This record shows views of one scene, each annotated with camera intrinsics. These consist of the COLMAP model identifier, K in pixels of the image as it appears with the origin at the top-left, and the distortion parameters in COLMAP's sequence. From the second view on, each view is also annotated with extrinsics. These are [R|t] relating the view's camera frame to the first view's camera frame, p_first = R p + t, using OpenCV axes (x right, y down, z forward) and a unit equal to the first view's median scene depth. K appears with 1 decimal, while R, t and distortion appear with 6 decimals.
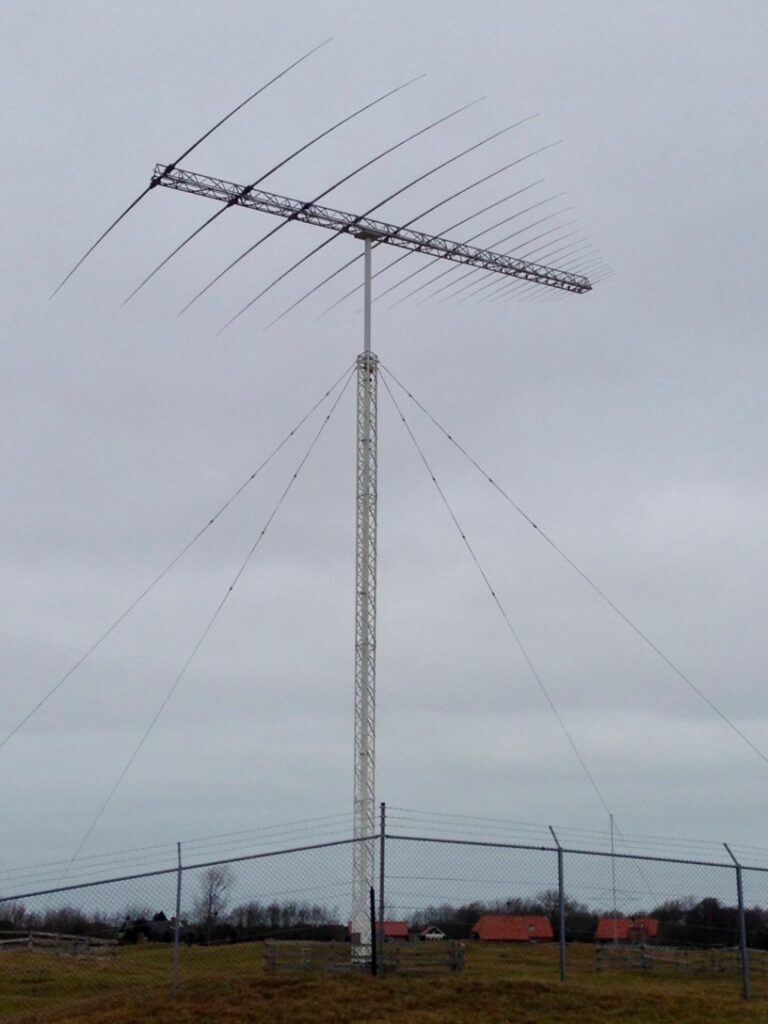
lens RADIAL K [[1566.5, 0, 384.0], [0, 1566.5, 512.0], [0, 0, 1]] dist [0.027953, 0.139192]
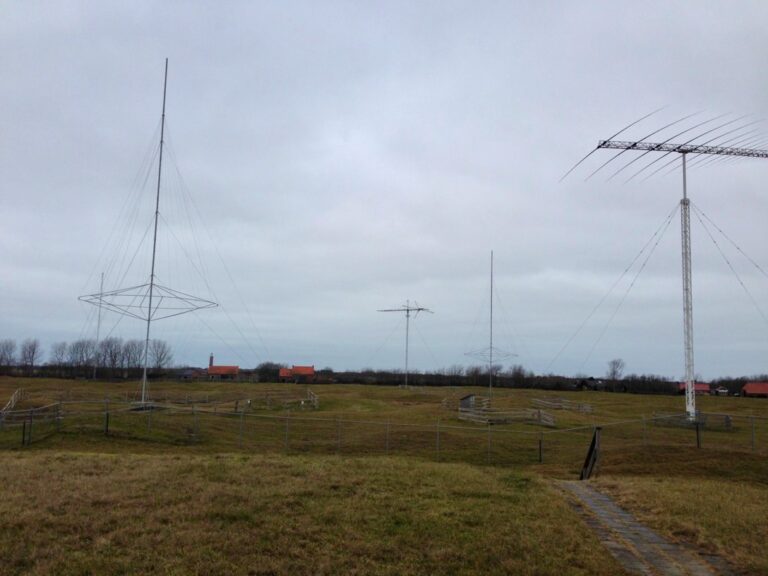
lens RADIAL K [[683.1, 0, 384.0], [0, 683.1, 288.0], [0, 0, 1]] dist [0.138542, -0.249279]
pose [[0.913057, -0.029219, -0.406783, -0.001326], [0.082144, 0.990164, 0.113256, -0.117081], [0.399473, -0.136824, 0.906477, -0.269214]]
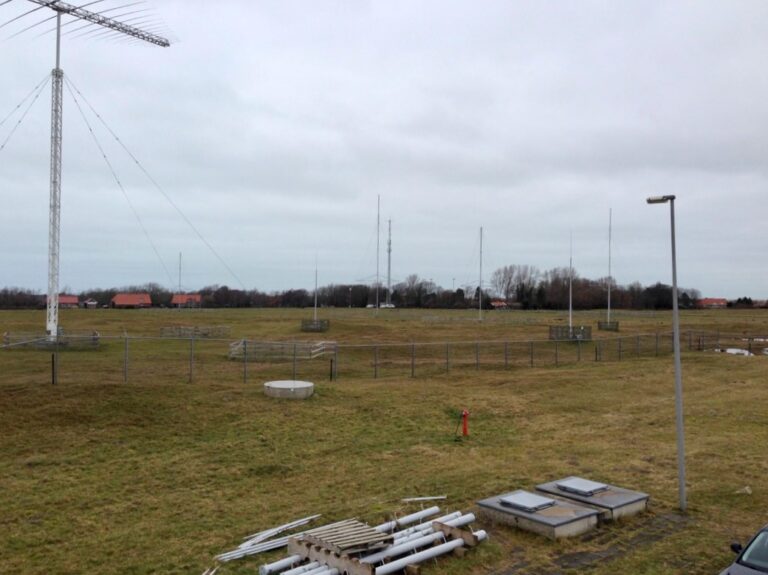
lens RADIAL K [[714.5, 0, 383.8], [0, 714.5, 277.5], [0, 0, 1]] dist [0.135494, -0.245571]
pose [[0.916309, 0.015655, 0.400166, 0.004024], [-0.108538, 0.971545, 0.210523, -0.075892], [-0.385483, -0.236338, 0.891935, -0.114789]]
